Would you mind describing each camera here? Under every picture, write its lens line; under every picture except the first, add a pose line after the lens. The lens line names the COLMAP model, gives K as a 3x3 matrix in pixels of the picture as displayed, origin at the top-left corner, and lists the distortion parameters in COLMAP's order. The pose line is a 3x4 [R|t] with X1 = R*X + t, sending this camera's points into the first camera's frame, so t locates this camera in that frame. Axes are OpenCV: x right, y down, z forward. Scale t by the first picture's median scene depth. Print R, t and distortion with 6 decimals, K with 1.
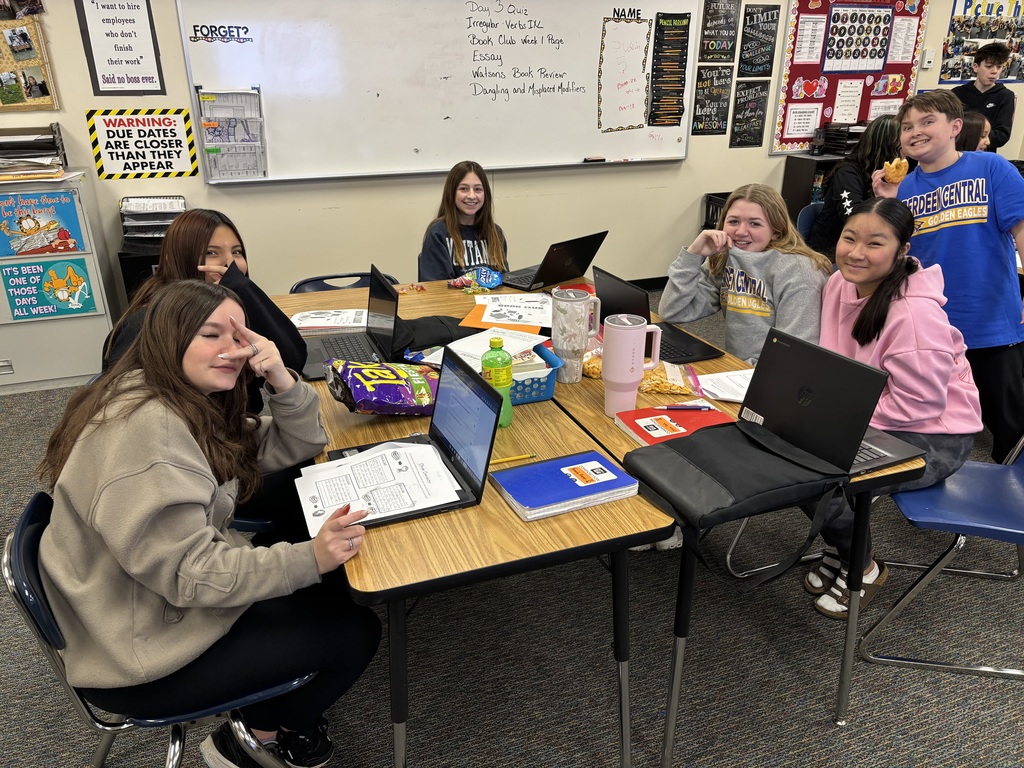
lens RADIAL K [[762.5, 0, 515.6], [0, 762.5, 388.4], [0, 0, 1]] dist [0.047262, -0.037907]
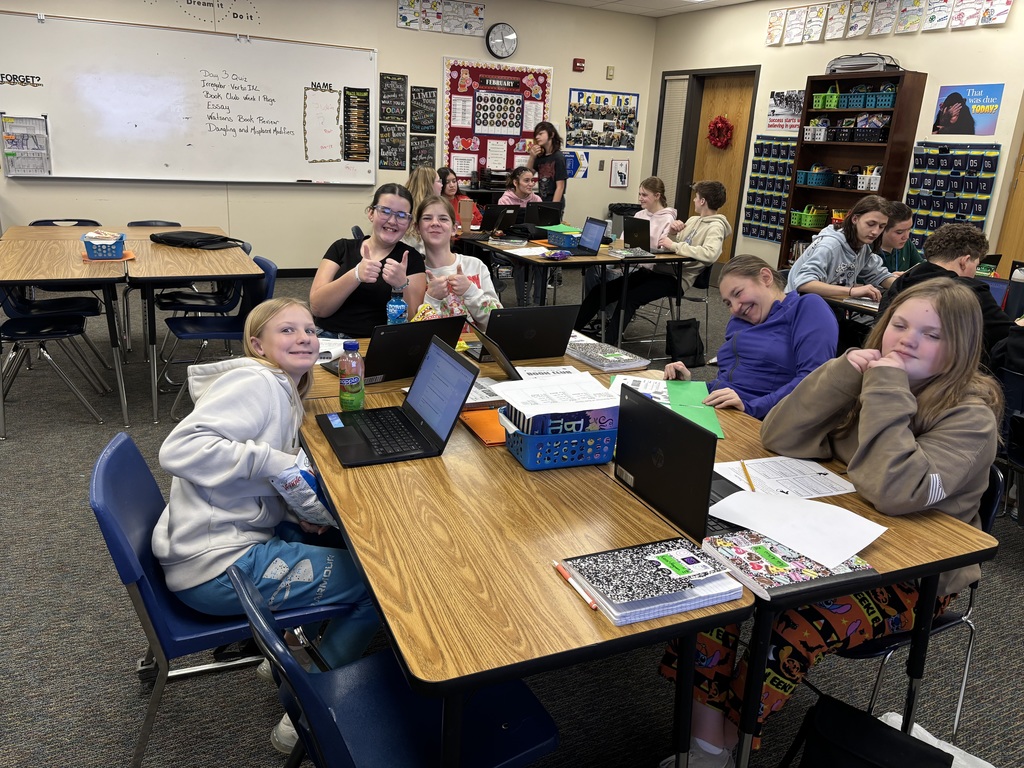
lens RADIAL K [[762.5, 0, 511.3], [0, 762.5, 381.7], [0, 0, 1]] dist [0.047262, -0.037907]
pose [[0.993836, 0.022409, 0.108568, 0.328345], [-0.013782, 0.996734, -0.079564, 0.185508], [-0.109997, 0.077578, 0.990900, -0.440204]]
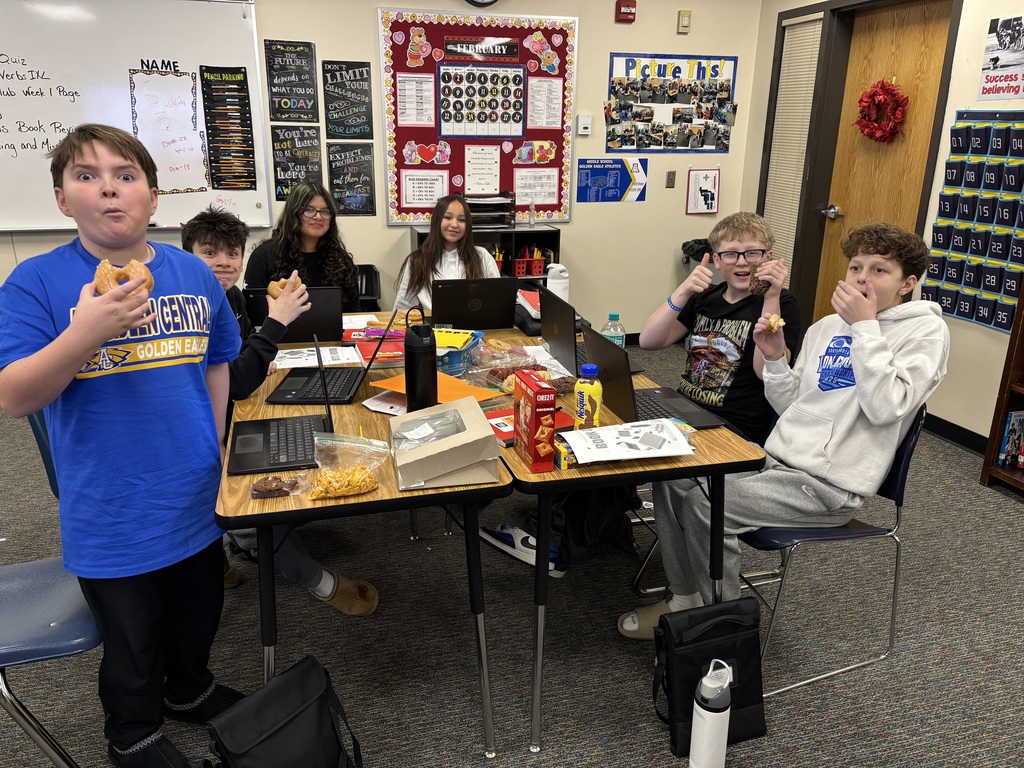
lens RADIAL K [[762.5, 0, 508.4], [0, 762.5, 395.0], [0, 0, 1]] dist [0.047262, -0.037907]
pose [[0.994724, 0.043663, -0.092836, 0.587567], [-0.050357, 0.996202, -0.071033, -0.054134], [0.089381, 0.075333, 0.993144, 0.152416]]
